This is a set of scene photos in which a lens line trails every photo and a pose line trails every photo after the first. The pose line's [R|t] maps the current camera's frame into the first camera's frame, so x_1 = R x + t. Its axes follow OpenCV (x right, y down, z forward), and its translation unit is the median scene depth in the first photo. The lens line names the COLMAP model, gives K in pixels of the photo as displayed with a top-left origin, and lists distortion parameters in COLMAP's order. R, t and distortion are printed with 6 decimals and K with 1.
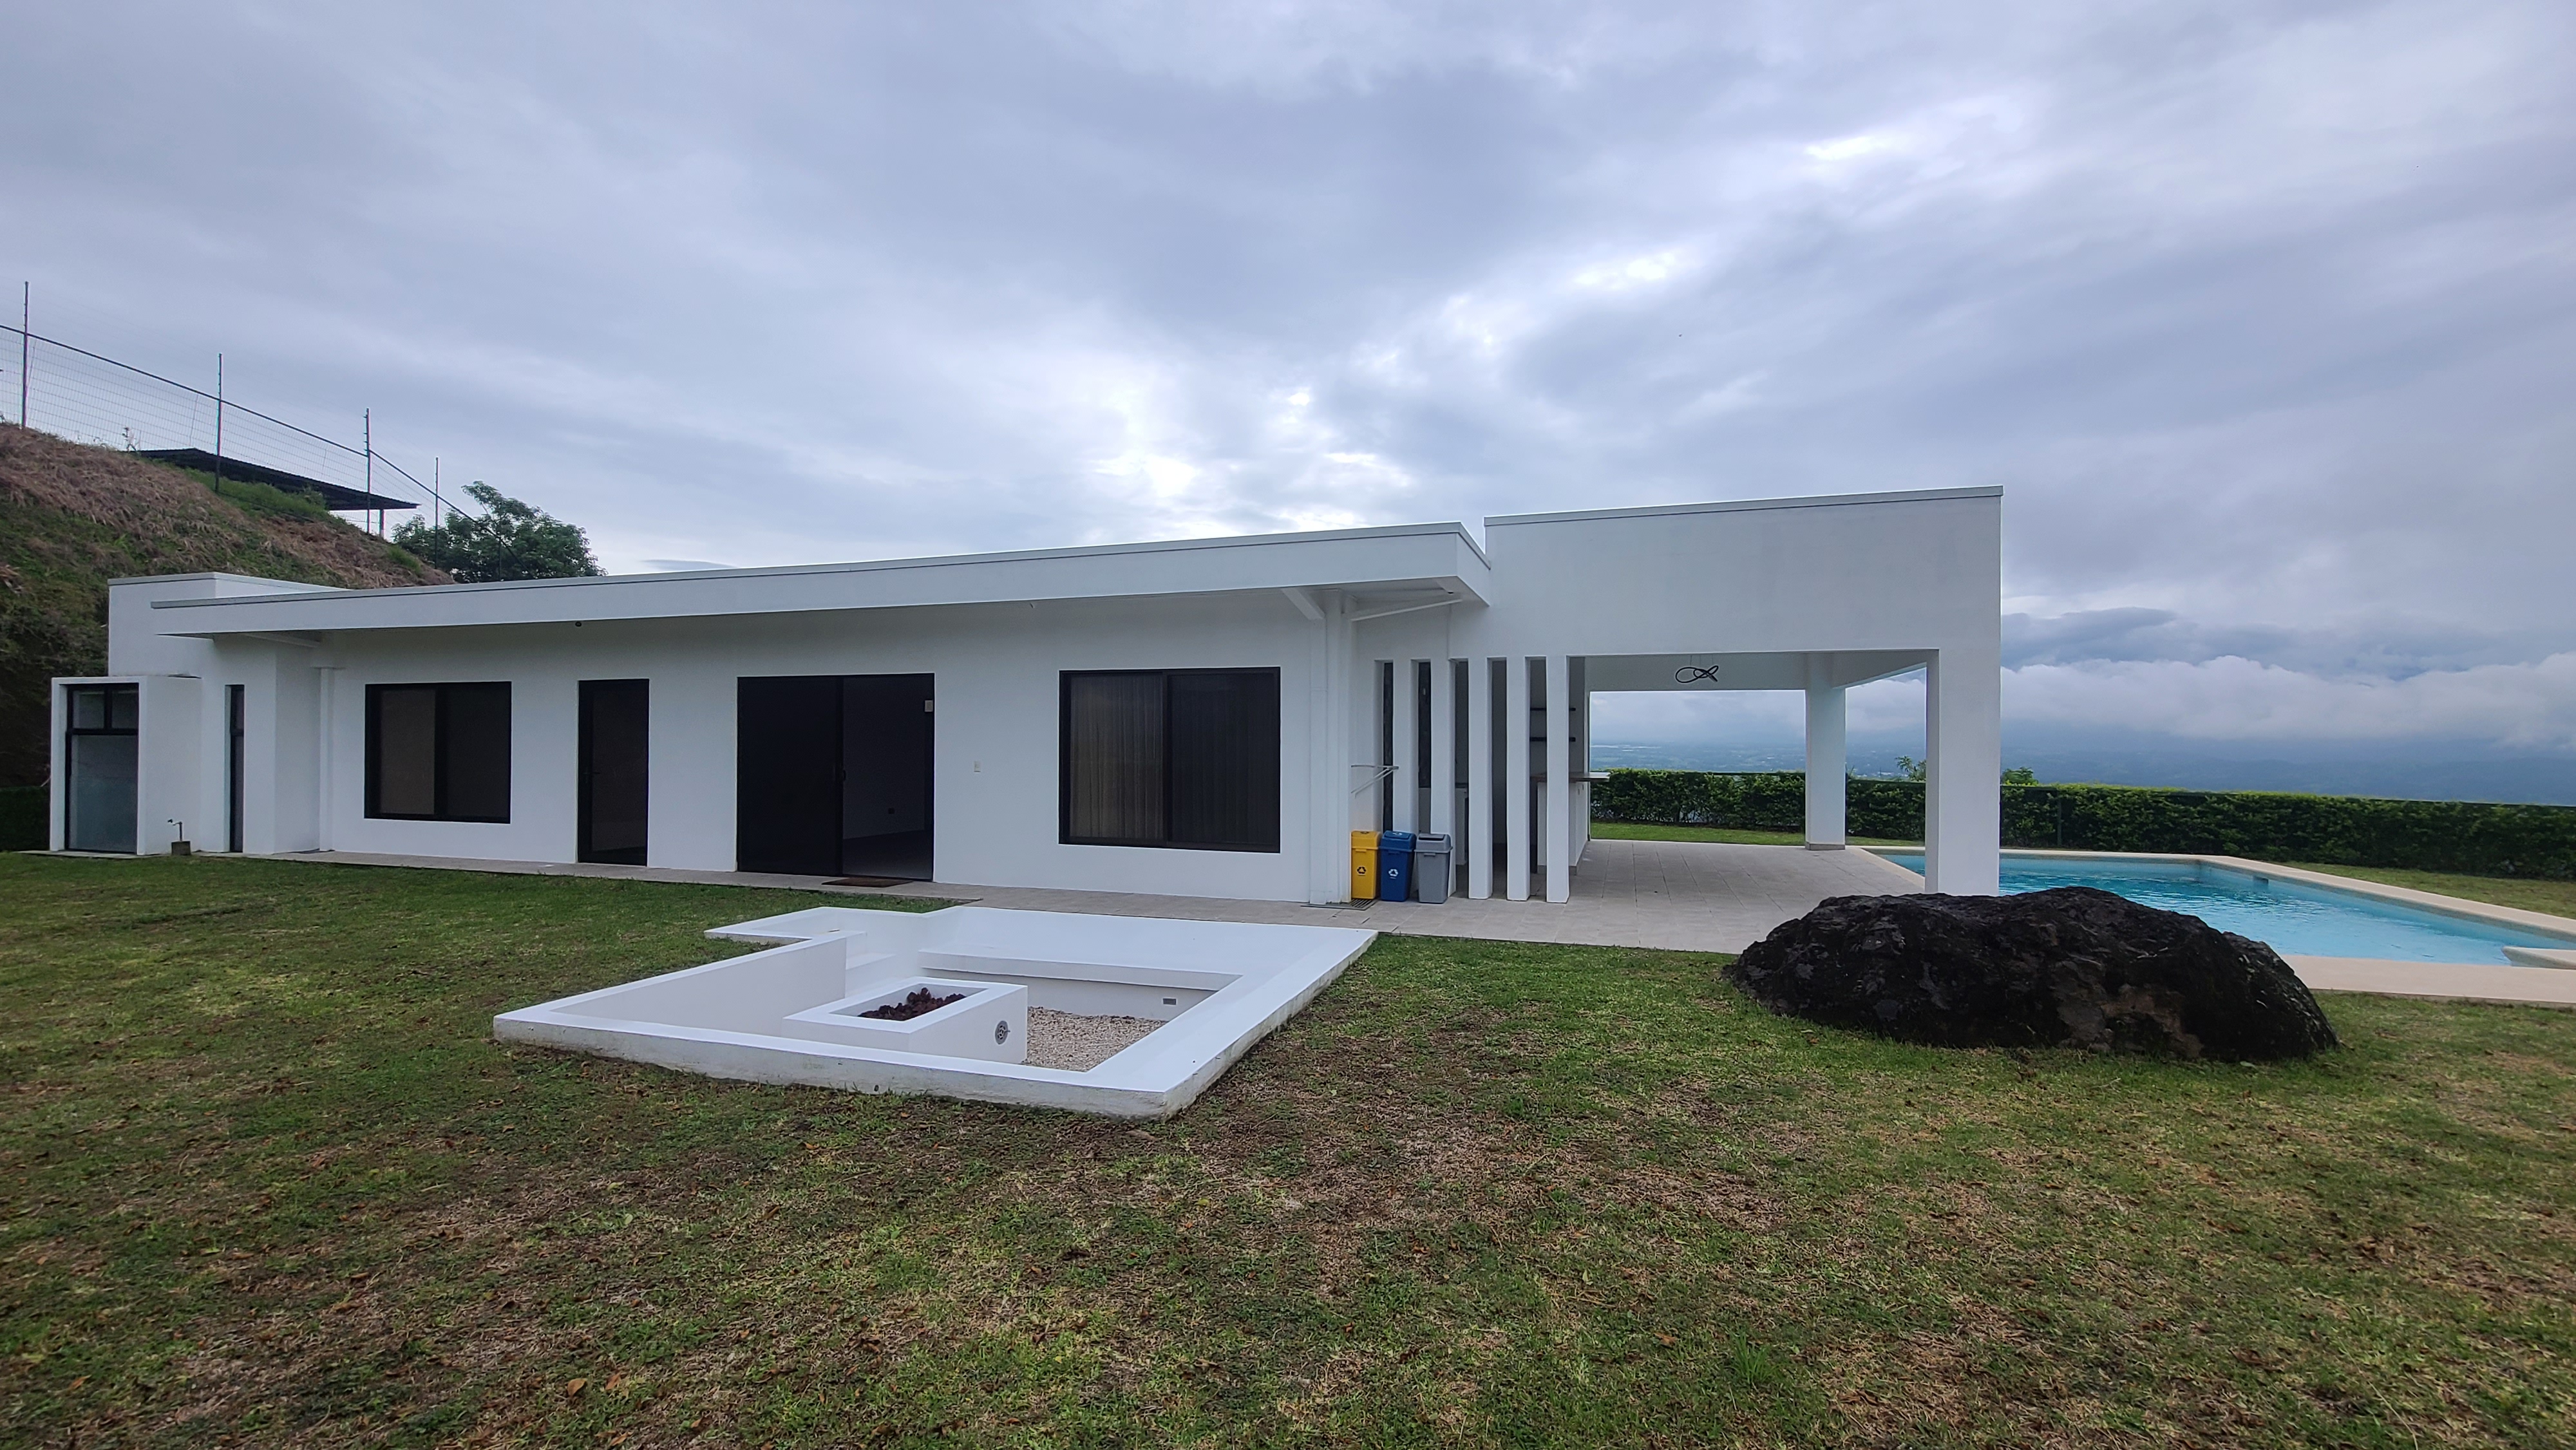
lens RADIAL K [[1061.9, 0, 1281.7], [0, 1061.9, 730.5], [0, 0, 1]] dist [0.002338, -0.000667]
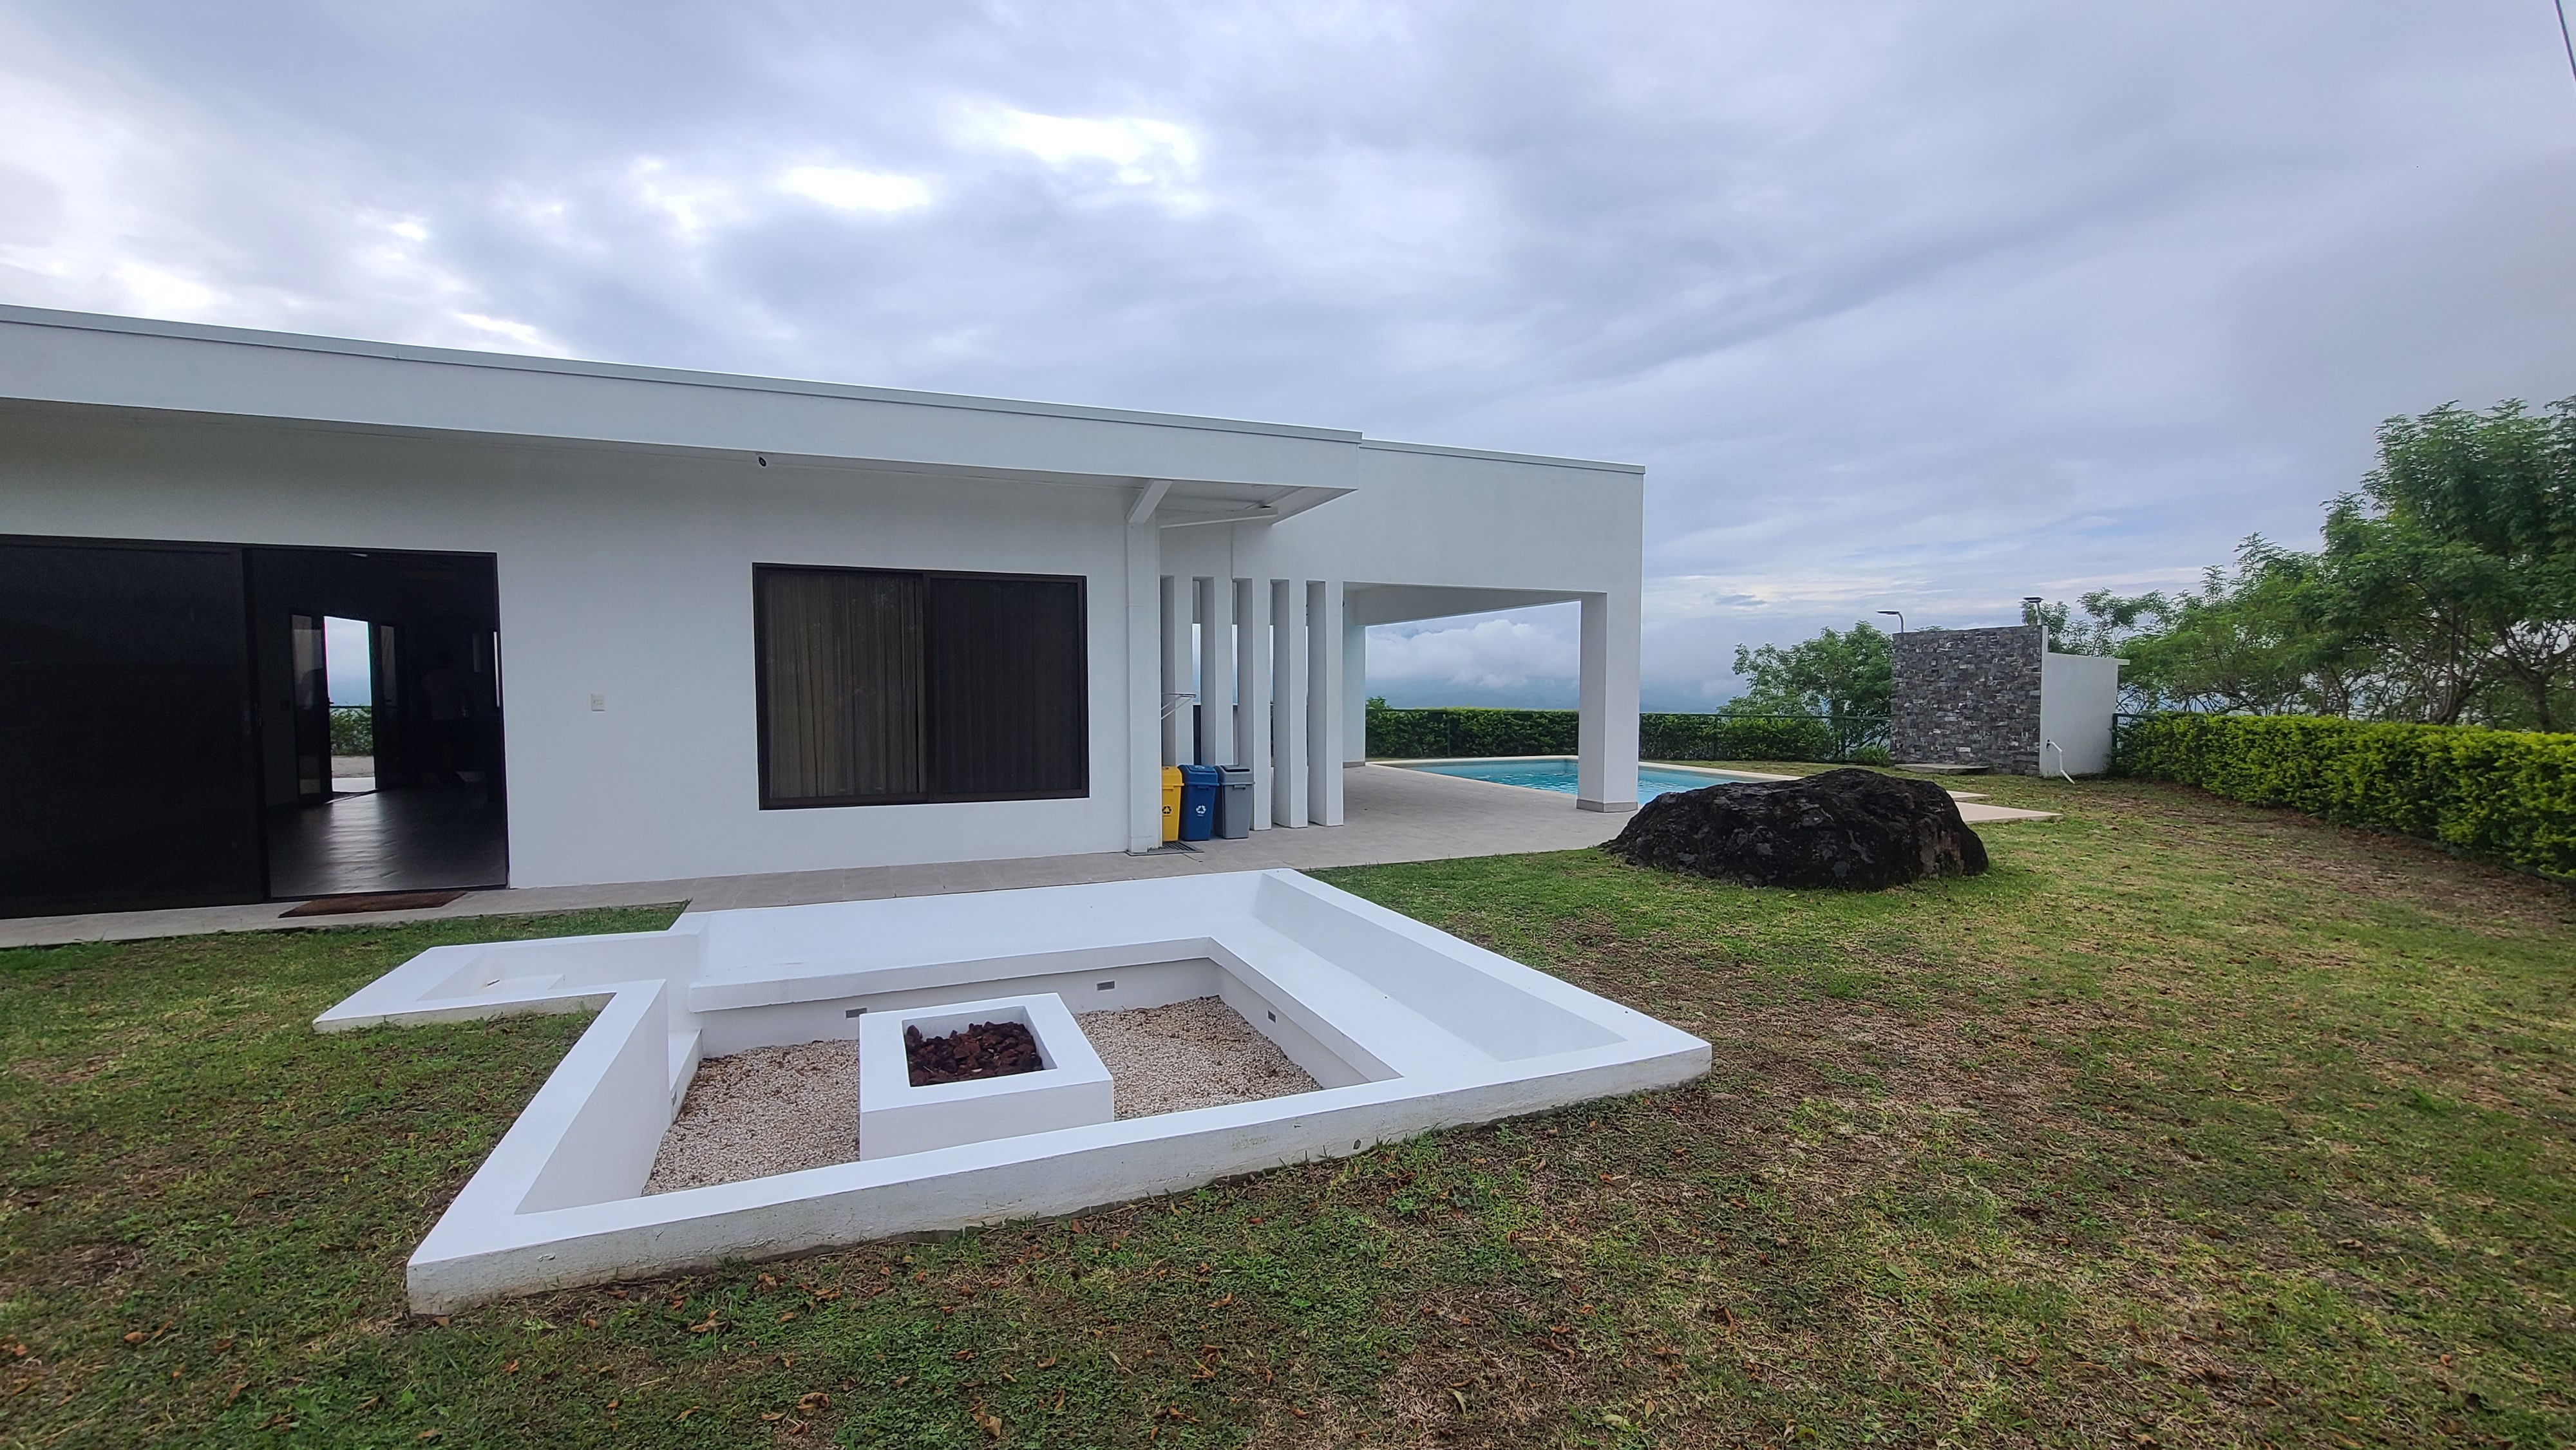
lens RADIAL K [[1061.9, 0, 1292.6], [0, 1061.9, 725.0], [0, 0, 1]] dist [0.002338, -0.000667]
pose [[0.763602, -0.029488, 0.645014, -0.254930], [-0.003318, 0.998764, 0.049589, 0.009290], [-0.645679, -0.040006, 0.762560, 0.153931]]
